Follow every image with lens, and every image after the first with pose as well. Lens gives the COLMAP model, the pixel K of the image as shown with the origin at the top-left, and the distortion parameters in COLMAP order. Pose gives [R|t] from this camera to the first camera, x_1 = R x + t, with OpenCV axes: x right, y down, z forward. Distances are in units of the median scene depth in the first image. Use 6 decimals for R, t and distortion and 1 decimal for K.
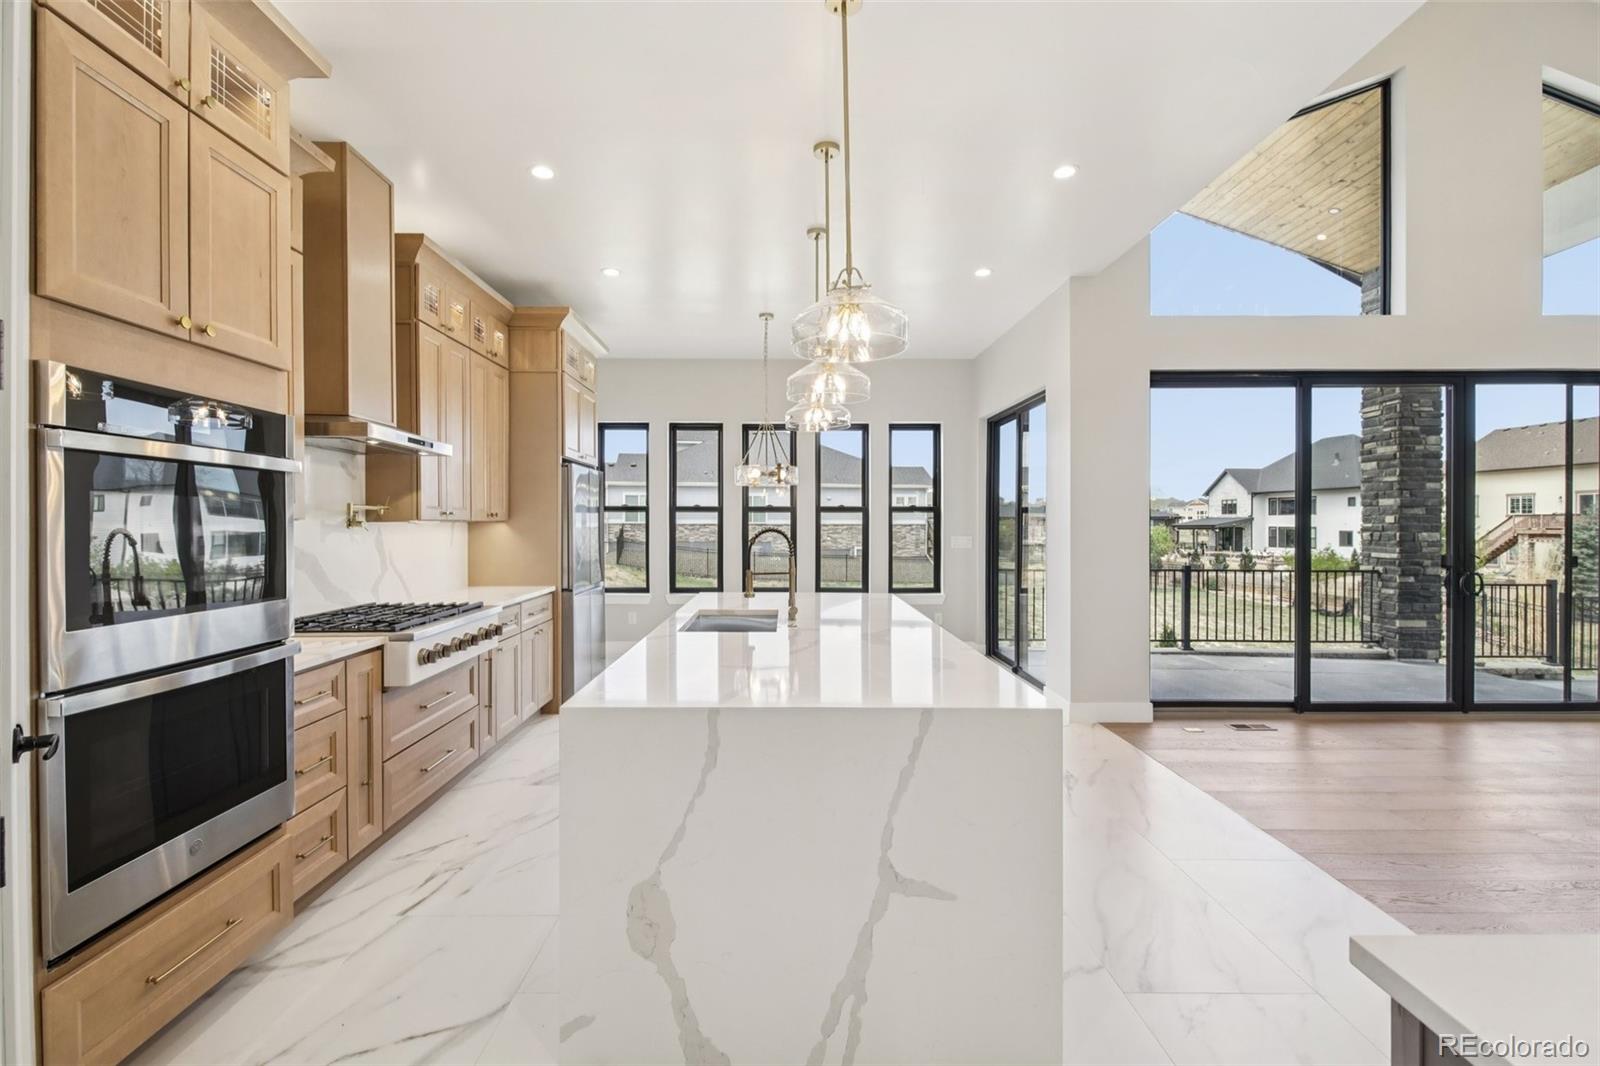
lens RADIAL K [[686.4, 0, 773.5], [0, 686.4, 525.8], [0, 0, 1]] dist [0.006701, -0.009589]
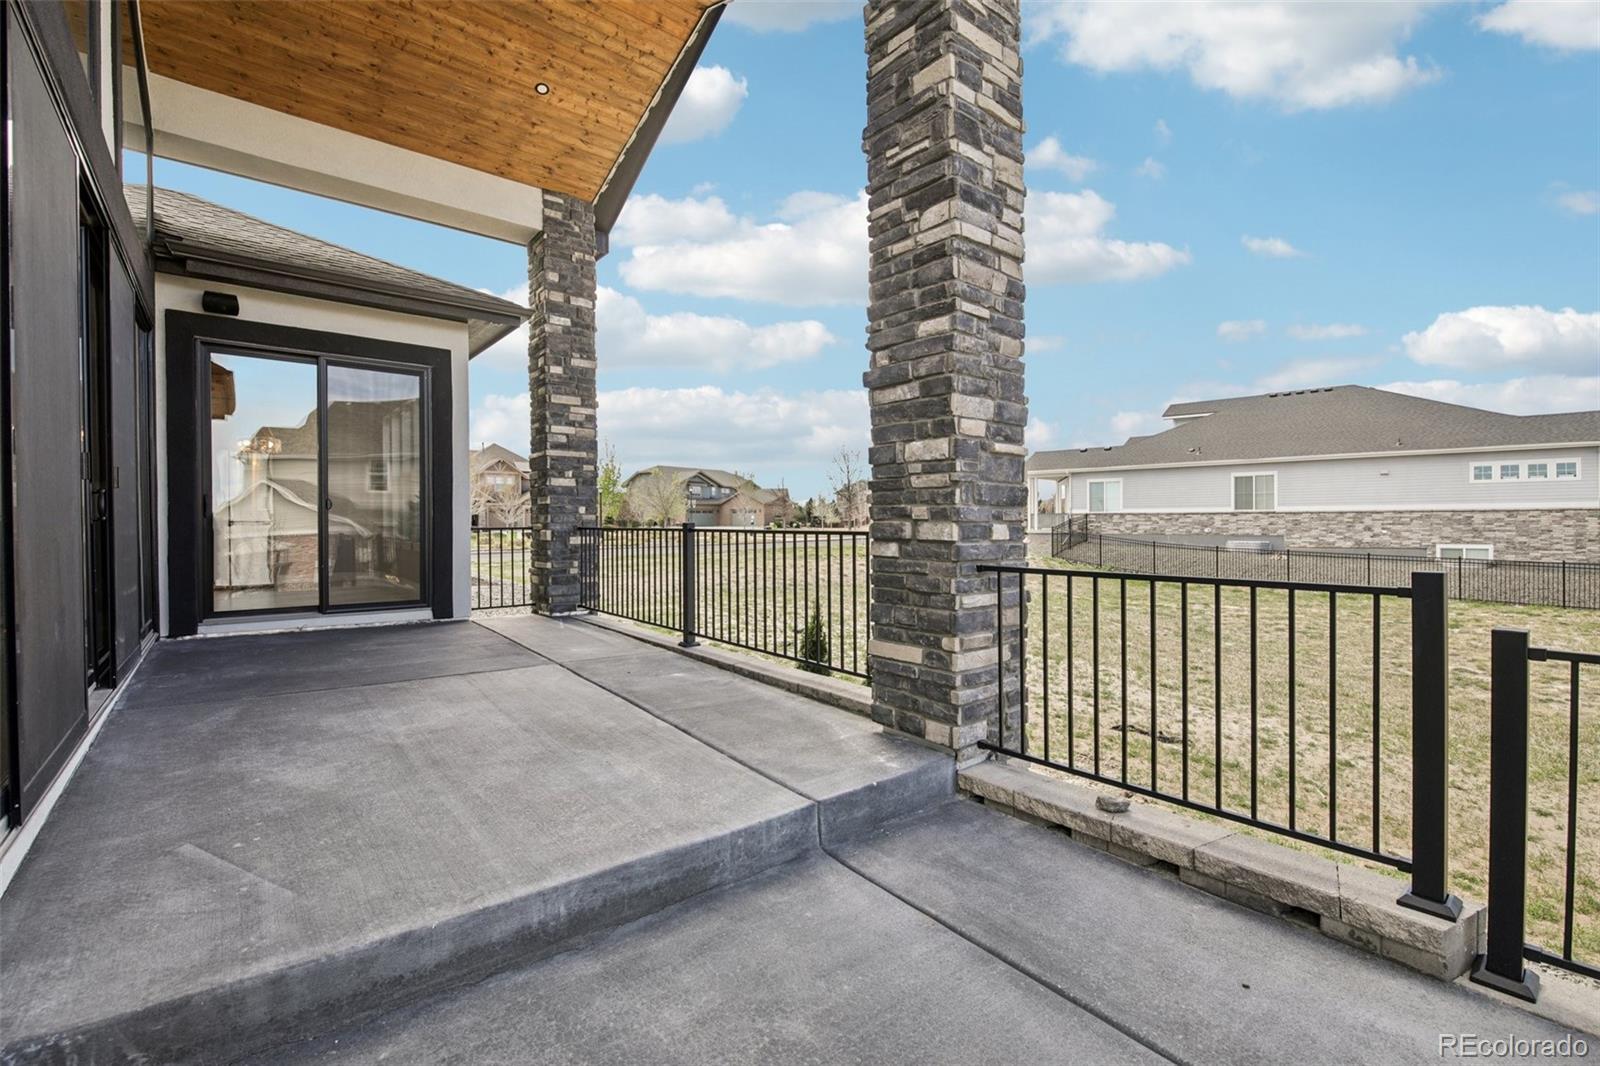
lens RADIAL K [[686.4, 0, 789.3], [0, 686.4, 525.4], [0, 0, 1]] dist [0.006701, -0.009589]
pose [[0.664272, 0.002358, -0.747487, 1.173374], [-0.000409, 0.999996, 0.002792, 0.058727], [0.747491, -0.001549, 0.664270, 0.632323]]
